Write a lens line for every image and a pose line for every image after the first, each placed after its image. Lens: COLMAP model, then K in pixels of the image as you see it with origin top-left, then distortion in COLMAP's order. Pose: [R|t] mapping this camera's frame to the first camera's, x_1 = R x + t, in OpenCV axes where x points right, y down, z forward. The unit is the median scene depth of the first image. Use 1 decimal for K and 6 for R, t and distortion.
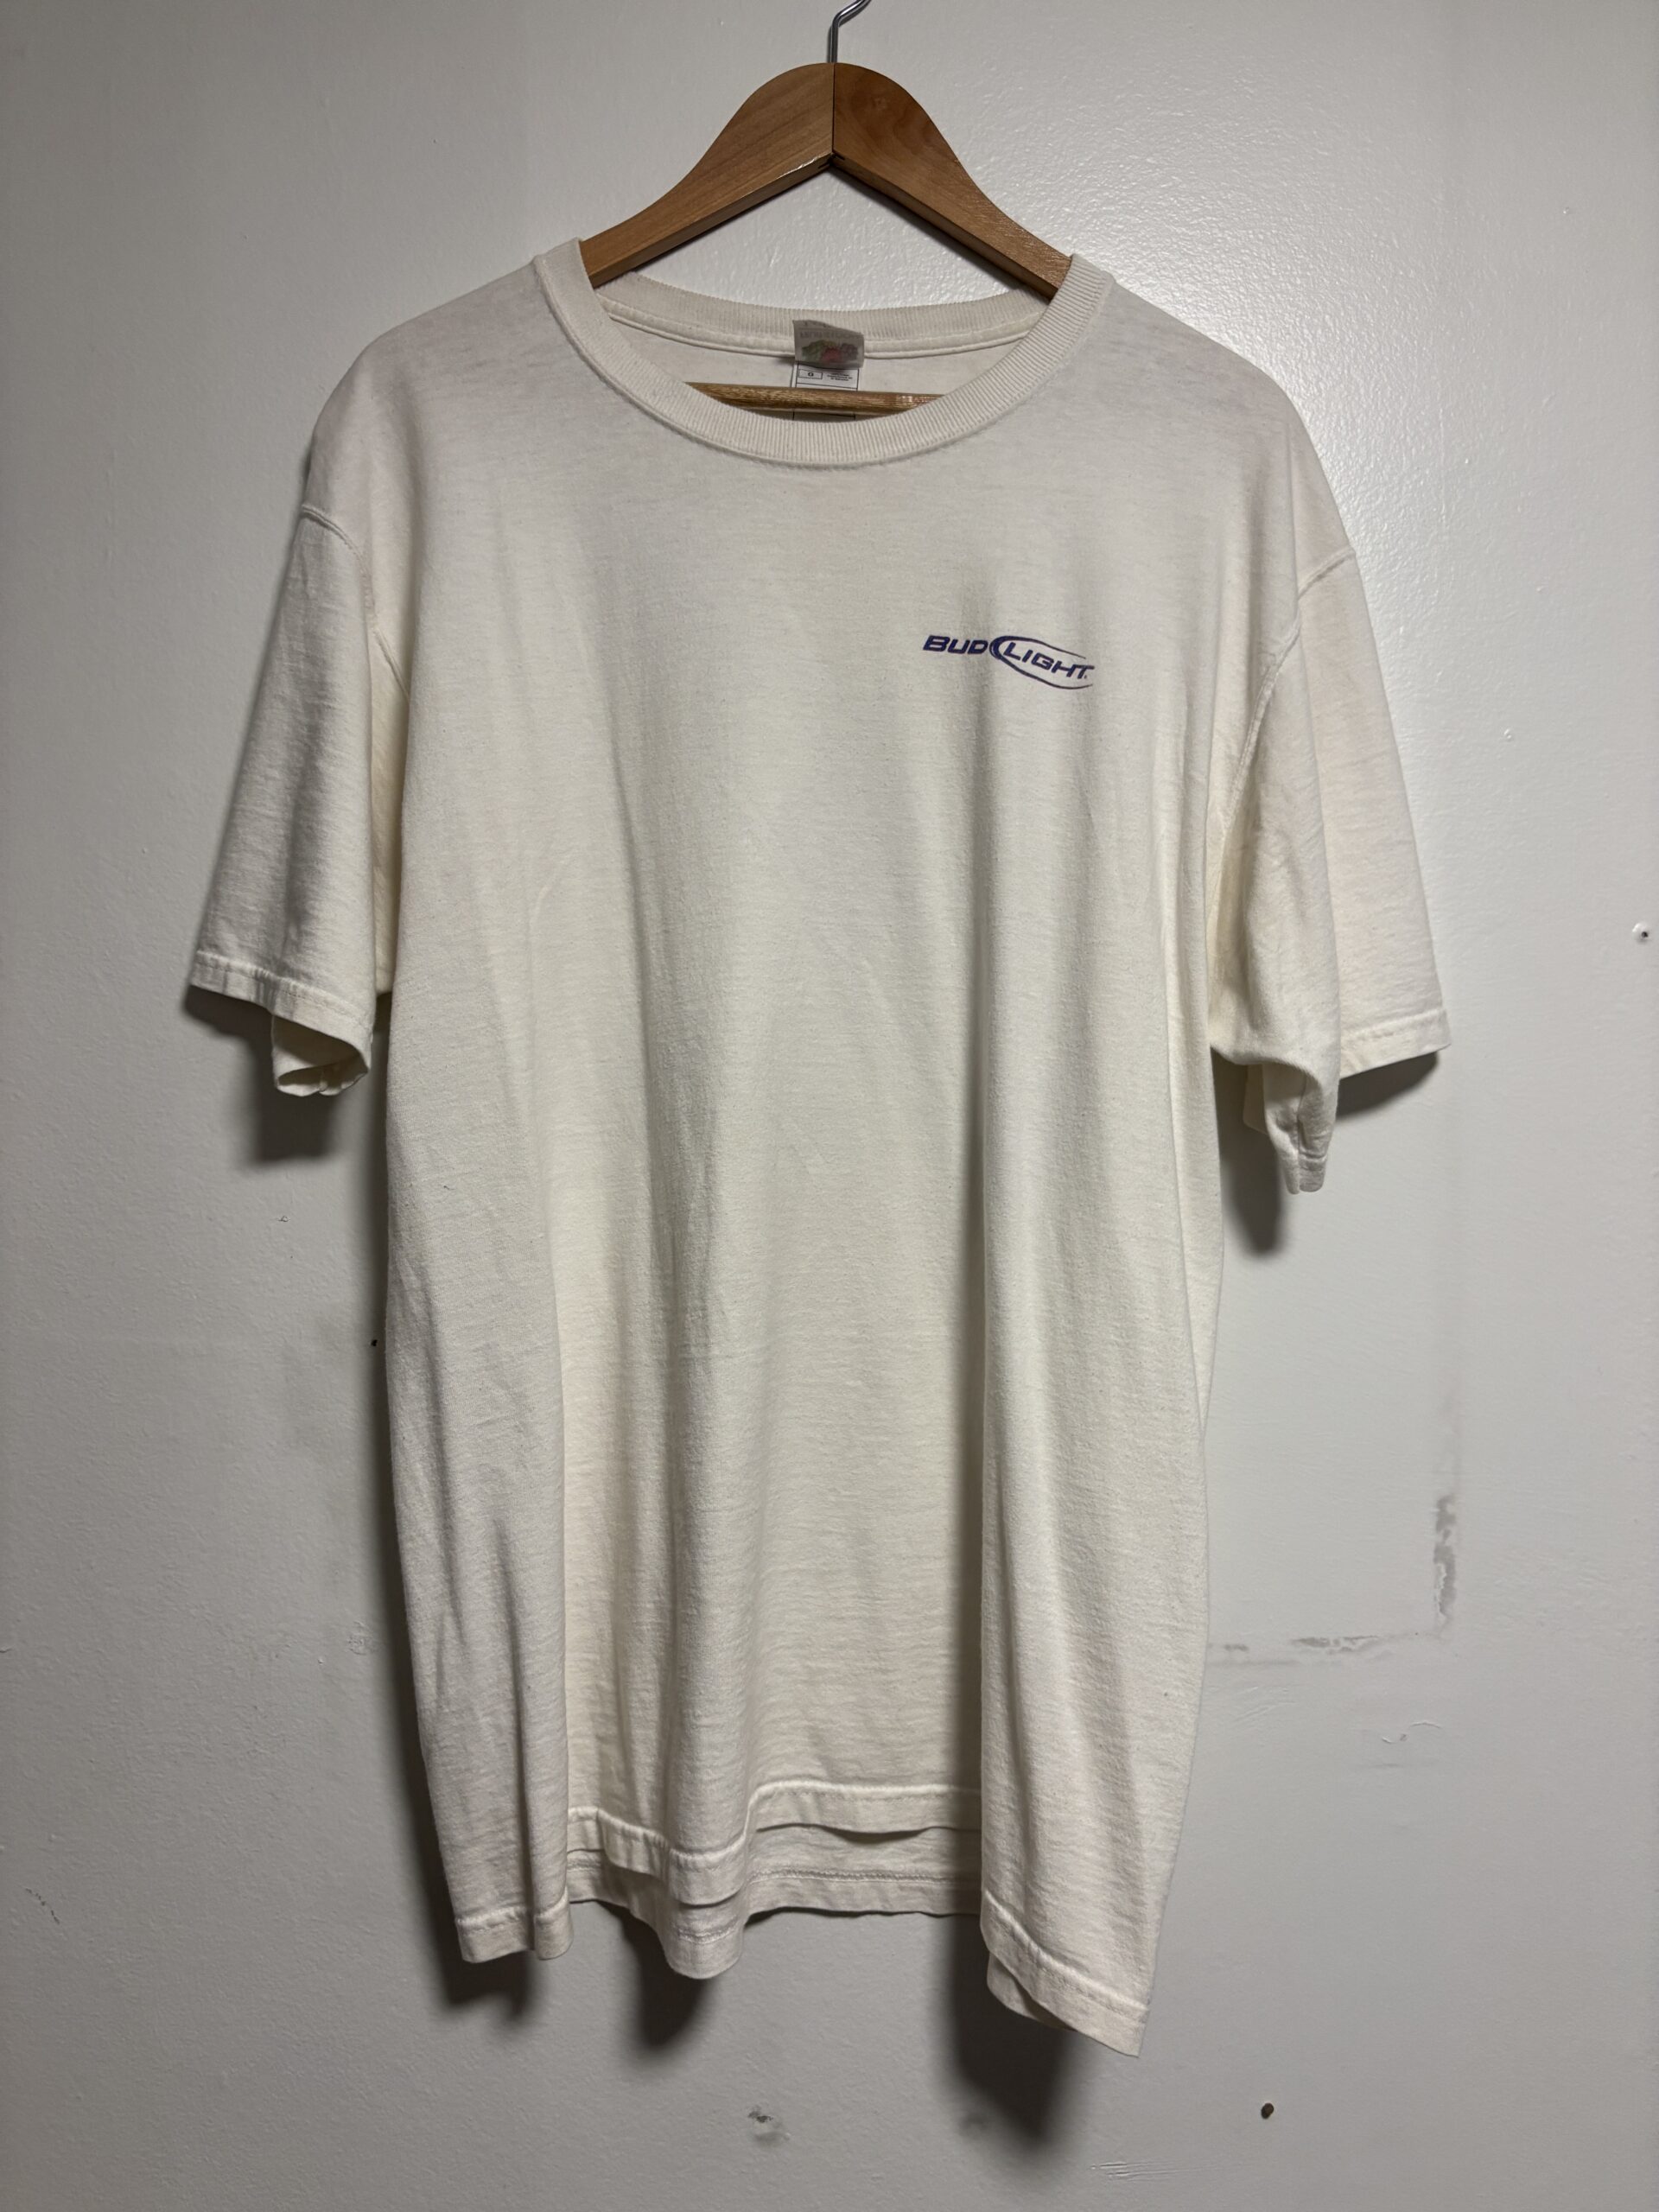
lens RADIAL K [[1633.9, 0, 820.0], [0, 1633.9, 1141.8], [0, 0, 1]] dist [0.008986, -0.028566]
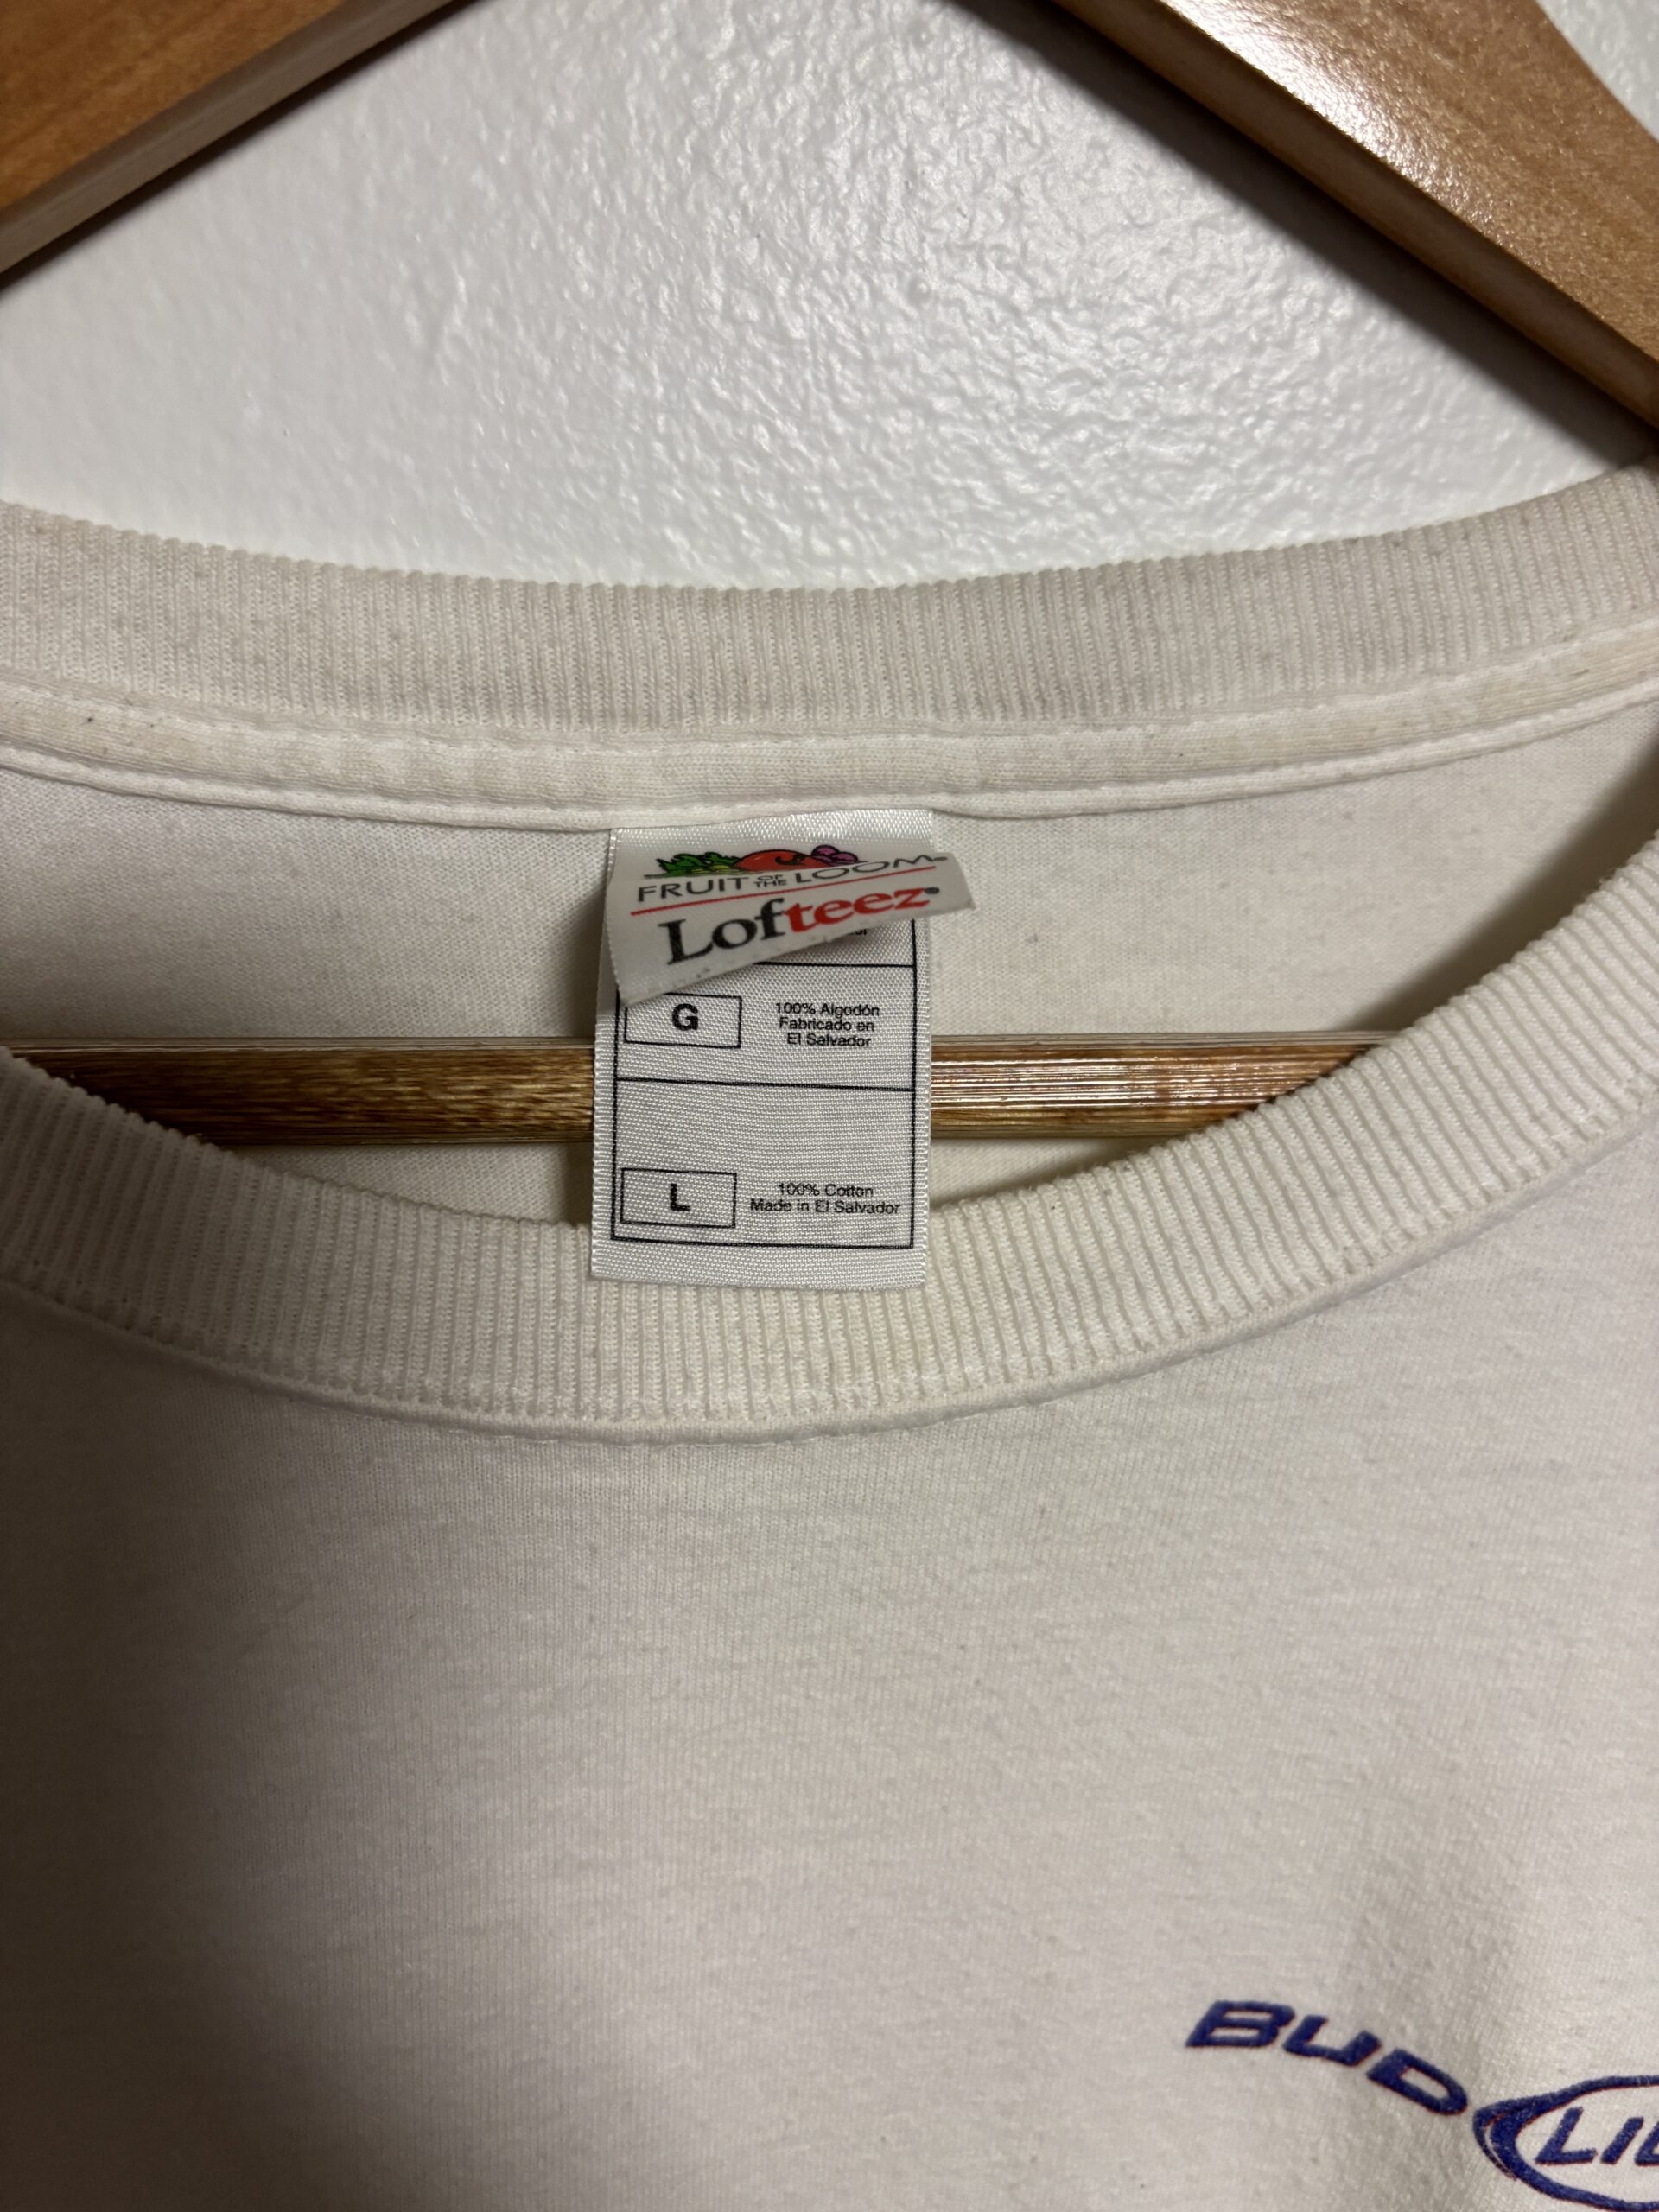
lens RADIAL K [[1633.9, 0, 841.6], [0, 1633.9, 1102.1], [0, 0, 1]] dist [0.008986, -0.028566]
pose [[0.997977, -0.030941, 0.055534, 0.001394], [0.018042, 0.975495, 0.219281, -0.500305], [-0.060958, -0.217835, 0.974080, 0.797525]]
